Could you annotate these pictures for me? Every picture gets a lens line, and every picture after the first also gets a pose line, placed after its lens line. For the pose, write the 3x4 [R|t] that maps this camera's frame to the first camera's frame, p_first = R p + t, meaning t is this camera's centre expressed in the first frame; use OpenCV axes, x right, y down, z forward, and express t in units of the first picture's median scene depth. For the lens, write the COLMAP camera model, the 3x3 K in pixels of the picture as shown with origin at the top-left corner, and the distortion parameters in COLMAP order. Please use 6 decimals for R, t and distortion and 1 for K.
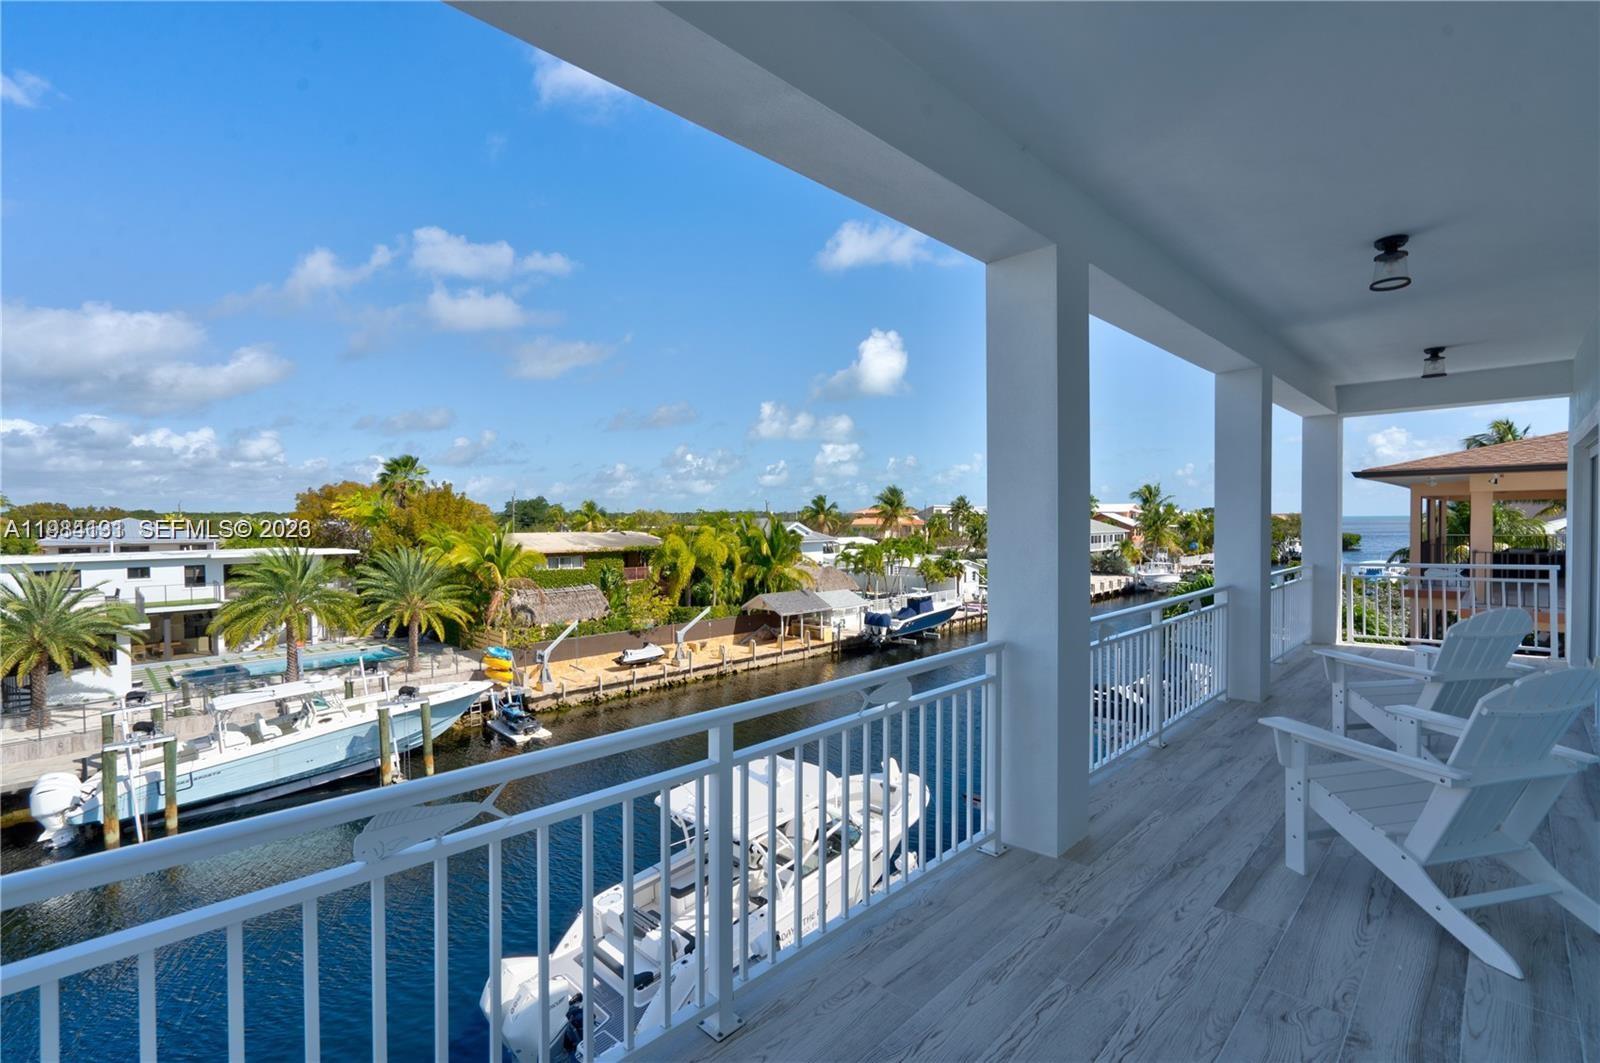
lens RADIAL K [[722.6, 0, 794.3], [0, 722.6, 561.4], [0, 0, 1]] dist [-0.000906, -0.001180]
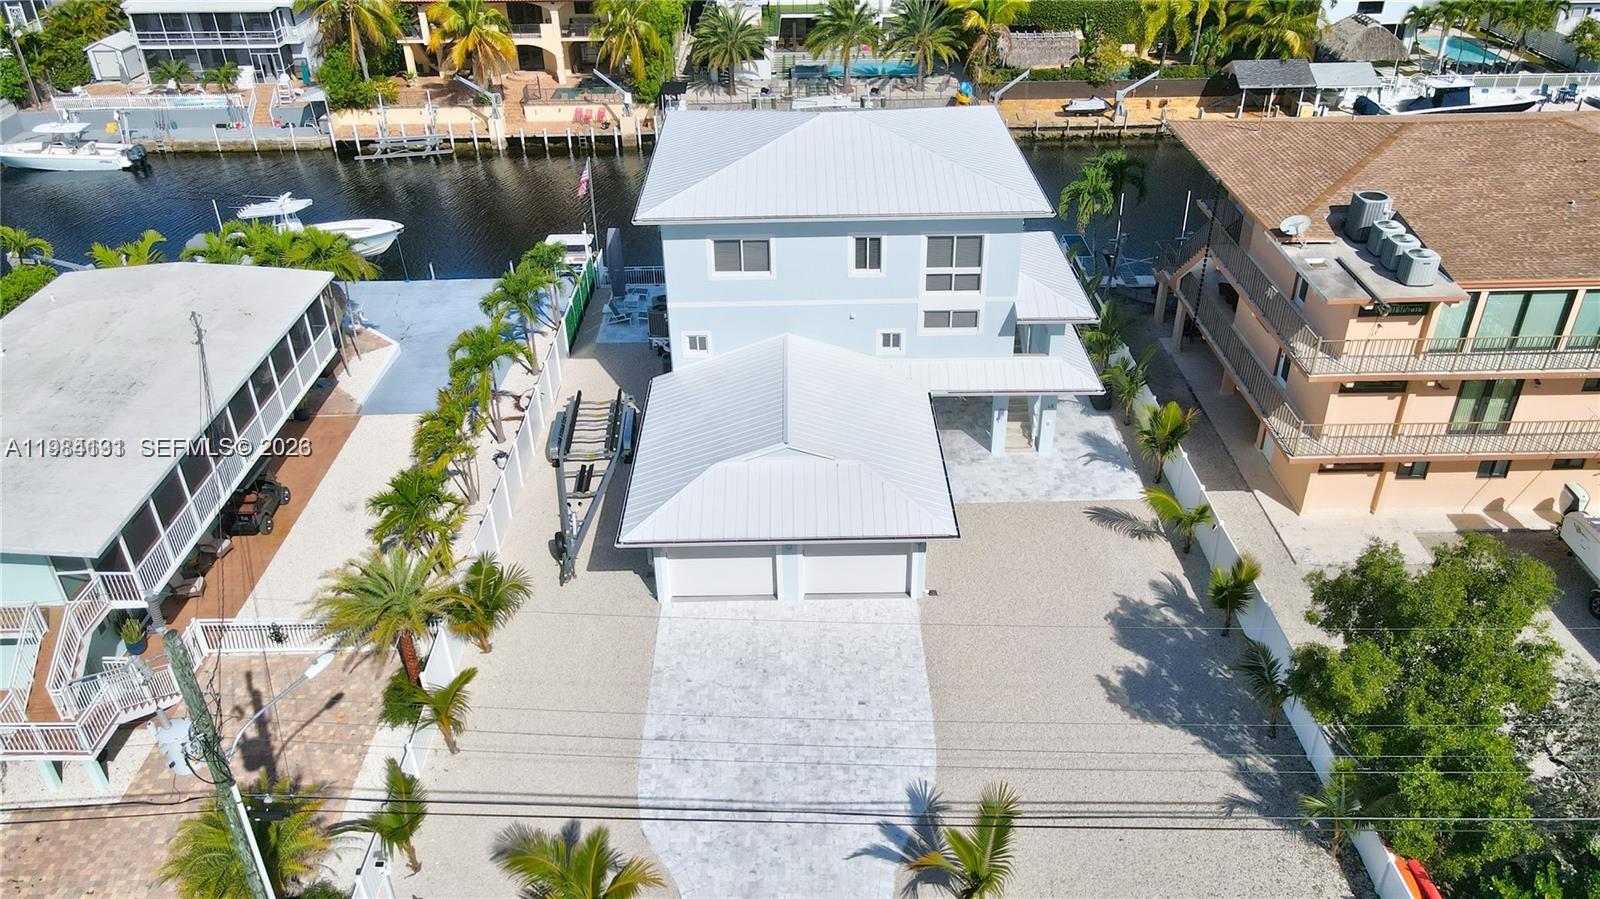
lens RADIAL K [[1184.0, 0, 816.4], [0, 1184.0, 453.9], [0, 0, 1]] dist [0.018557, 0.016779]
pose [[0.725033, 0.367406, -0.582529, 0.663754], [-0.037482, 0.865617, 0.499301, -0.271114], [0.687694, -0.340175, 0.641372, -0.607074]]
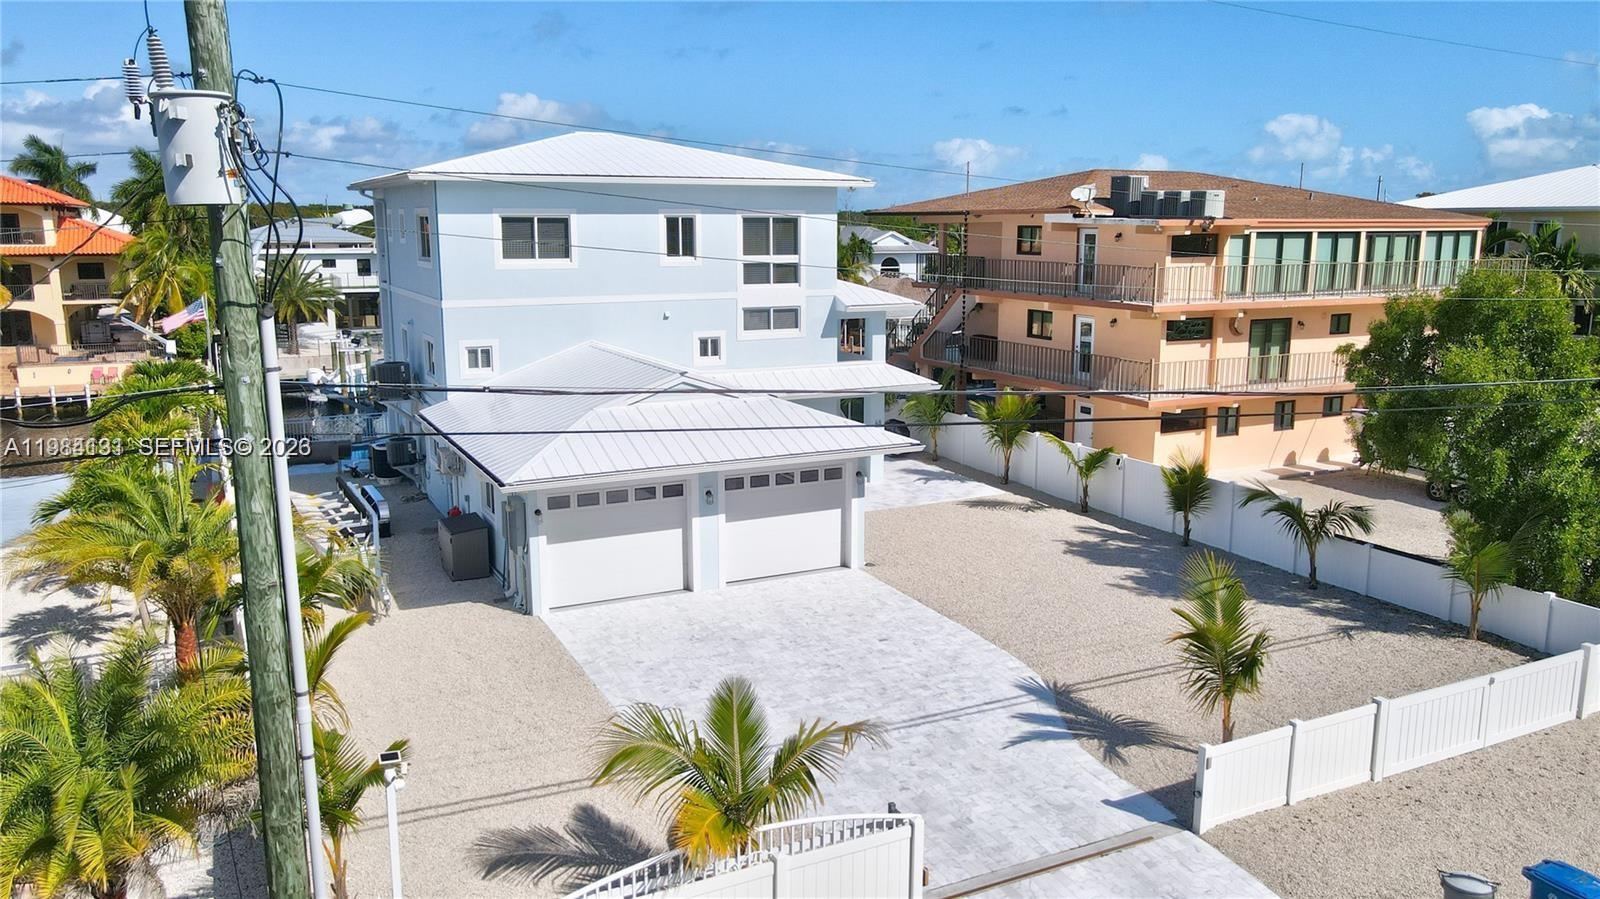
lens RADIAL K [[1184.0, 0, 816.0], [0, 1184.0, 434.0], [0, 0, 1]] dist [0.018557, 0.016779]
pose [[0.955550, 0.067816, -0.286923, 0.472041], [-0.030354, 0.990644, 0.133055, 0.006995], [0.293262, -0.118431, 0.948668, -0.669158]]
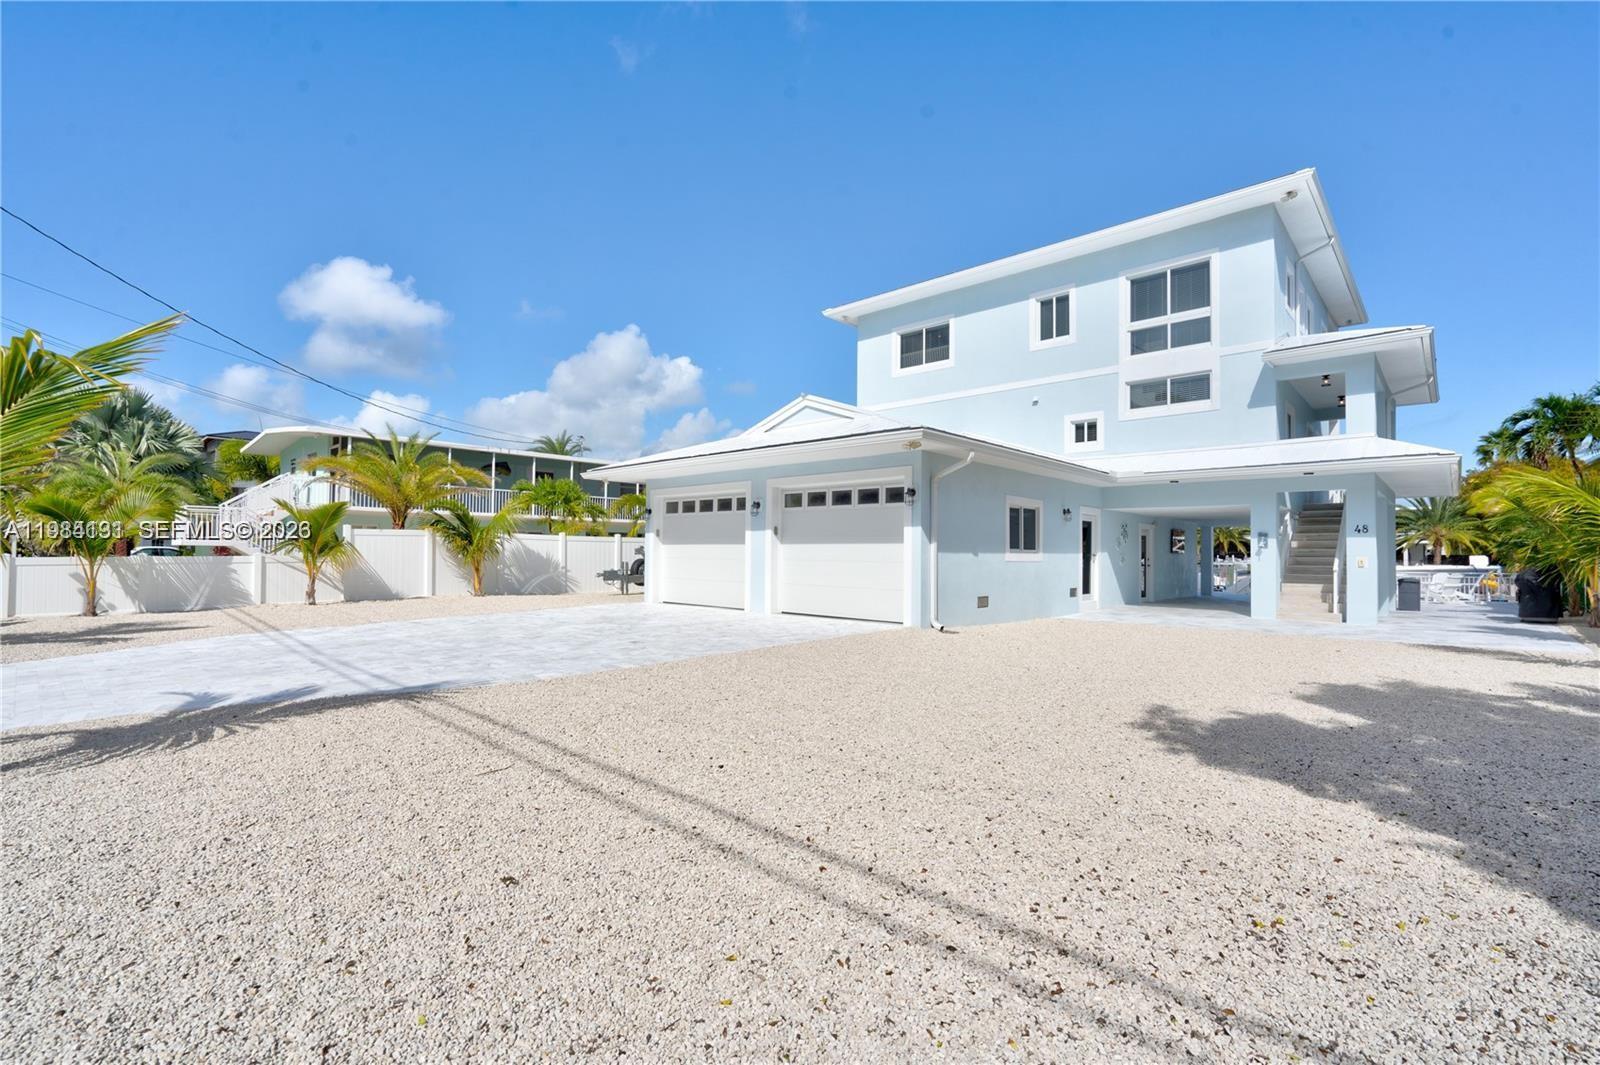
lens RADIAL K [[722.6, 0, 799.7], [0, 722.6, 535.7], [0, 0, 1]] dist [-0.000906, -0.001180]
pose [[0.051260, -0.011849, -0.998615, 0.573405], [-0.061089, 0.998020, -0.014978, 0.114575], [0.996815, 0.061773, 0.050435, -0.209419]]
